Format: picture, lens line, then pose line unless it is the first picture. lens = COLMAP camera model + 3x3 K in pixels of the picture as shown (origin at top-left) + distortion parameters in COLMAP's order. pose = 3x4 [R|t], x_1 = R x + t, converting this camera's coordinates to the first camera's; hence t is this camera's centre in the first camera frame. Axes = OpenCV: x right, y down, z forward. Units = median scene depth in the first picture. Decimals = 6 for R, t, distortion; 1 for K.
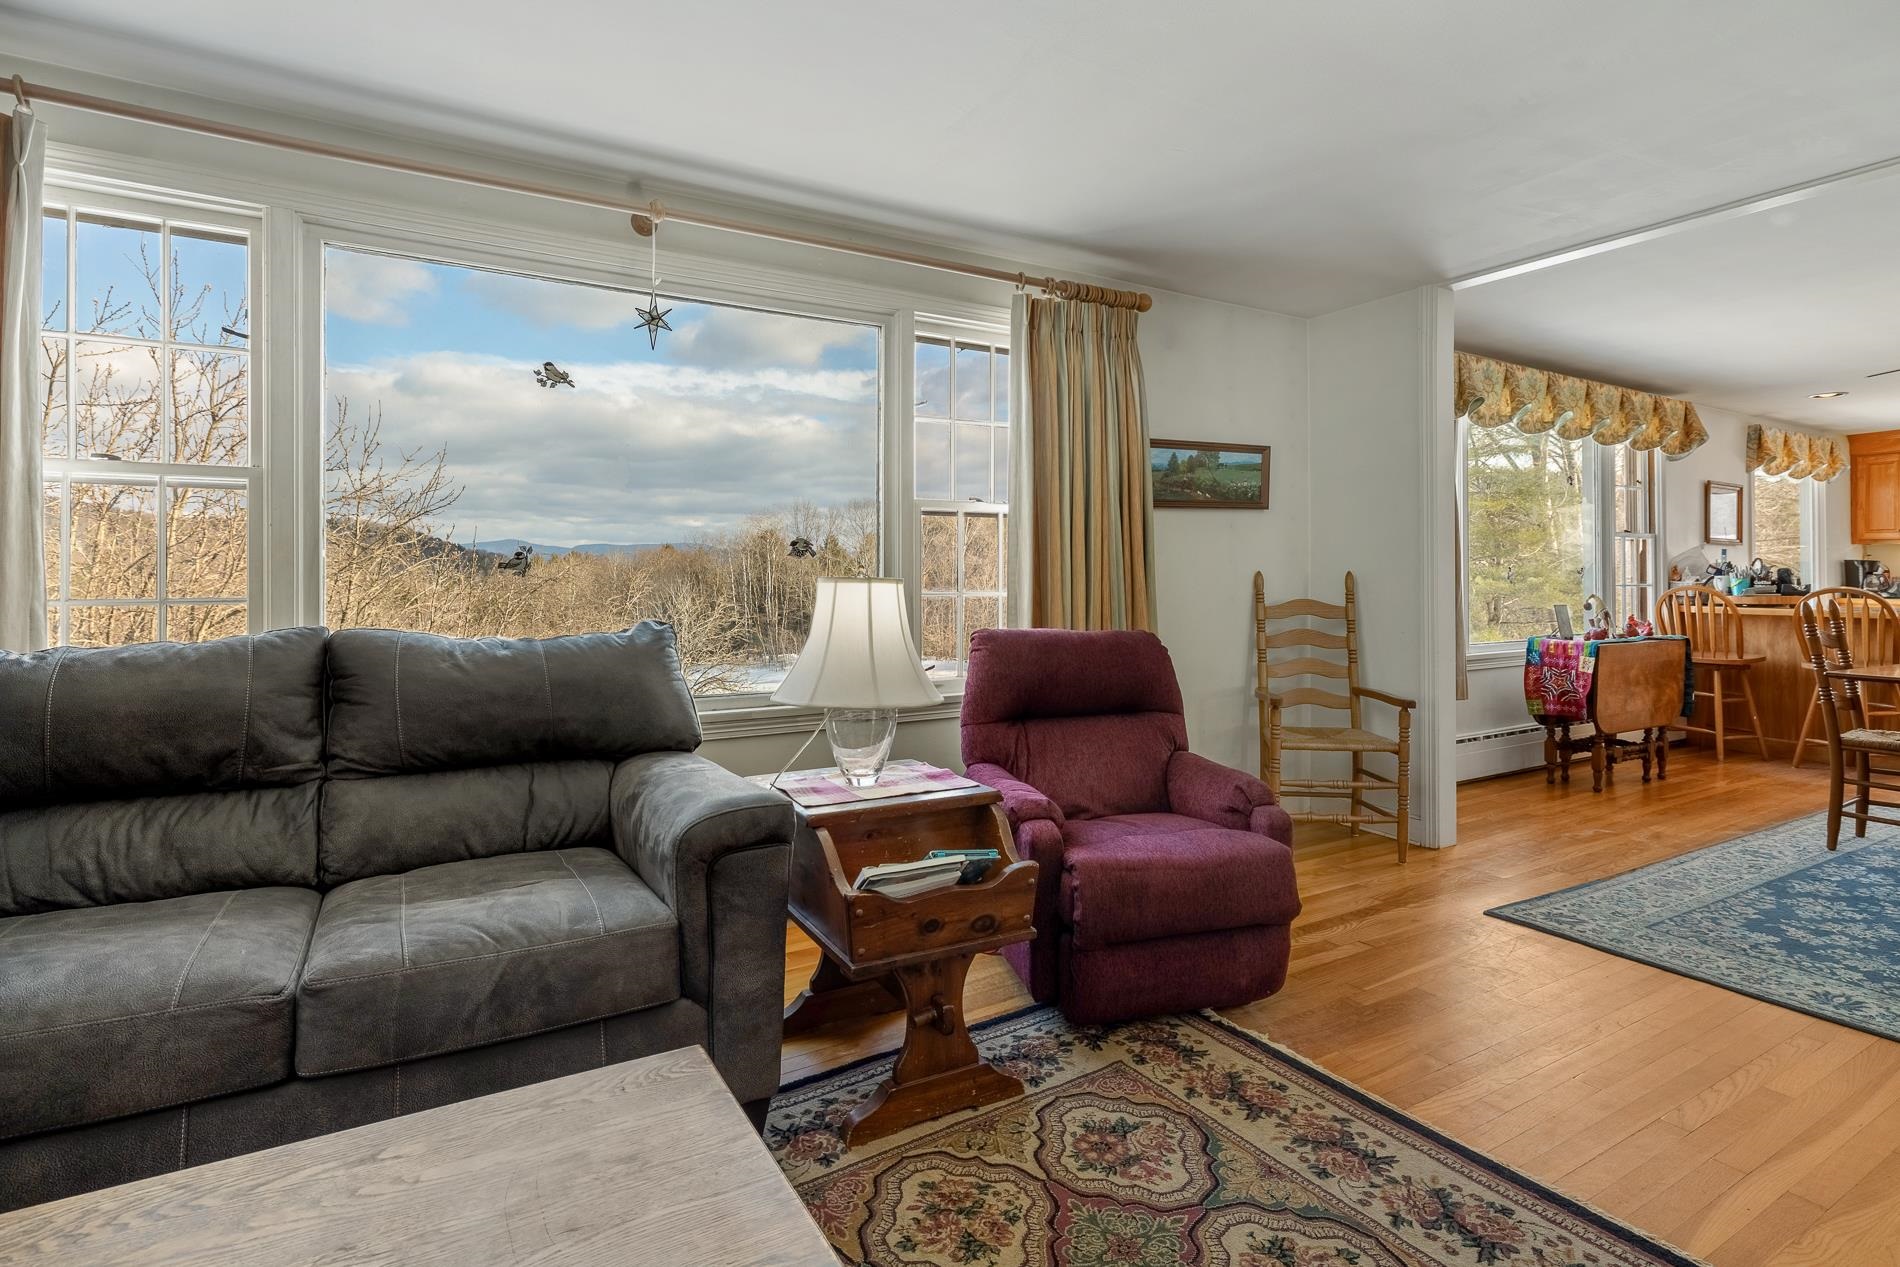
lens RADIAL K [[944.5, 0, 954.8], [0, 944.5, 577.4], [0, 0, 1]] dist [-0.007494, 0.000601]
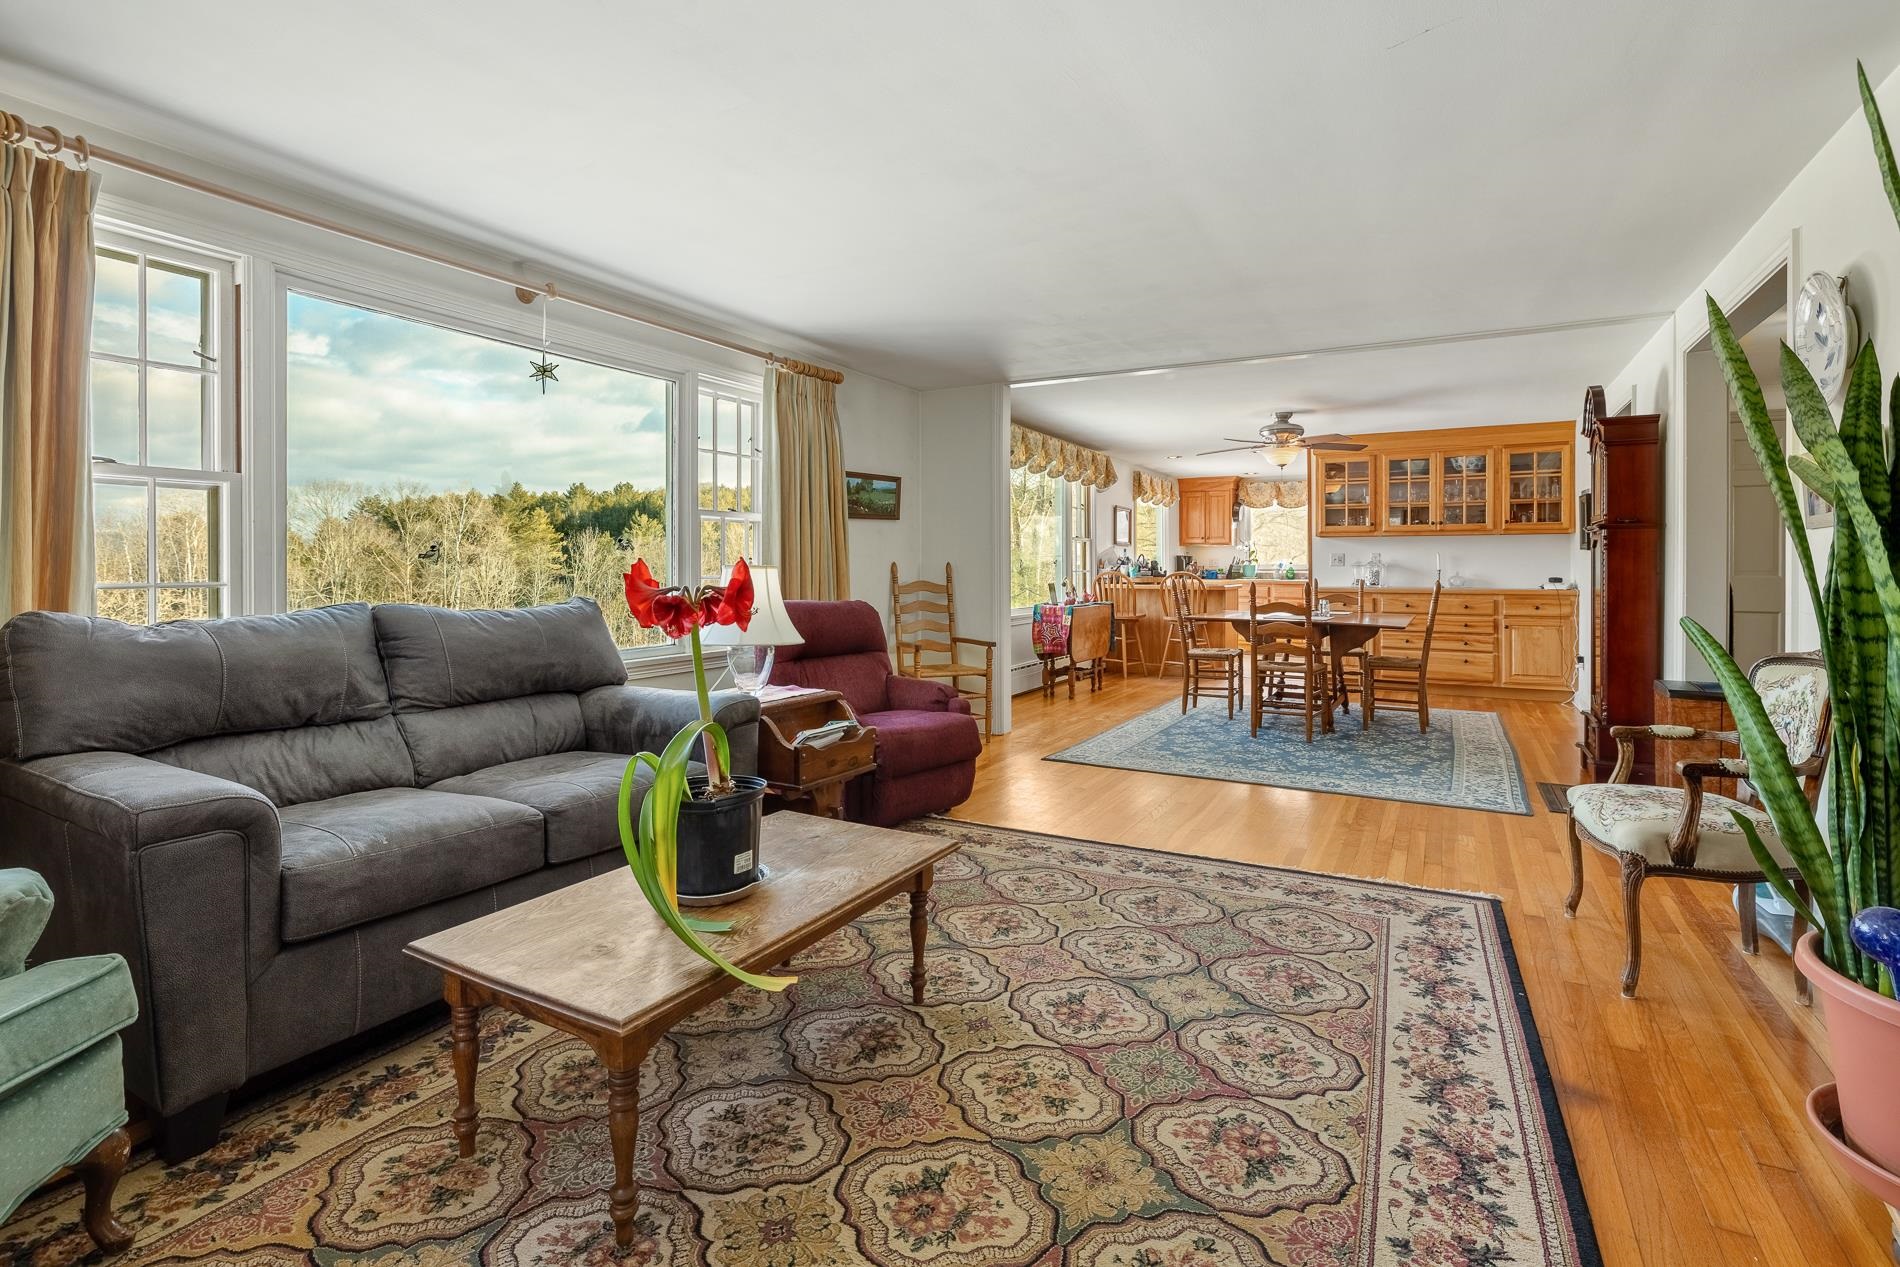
lens RADIAL K [[884.8, 0, 952.2], [0, 884.8, 573.7], [0, 0, 1]] dist [-0.011056, 0.001444]
pose [[0.864590, -0.004253, 0.502460, -0.384260], [0.000599, 0.999972, 0.007434, 0.002465], [-0.502478, -0.006126, 0.864568, -0.312873]]
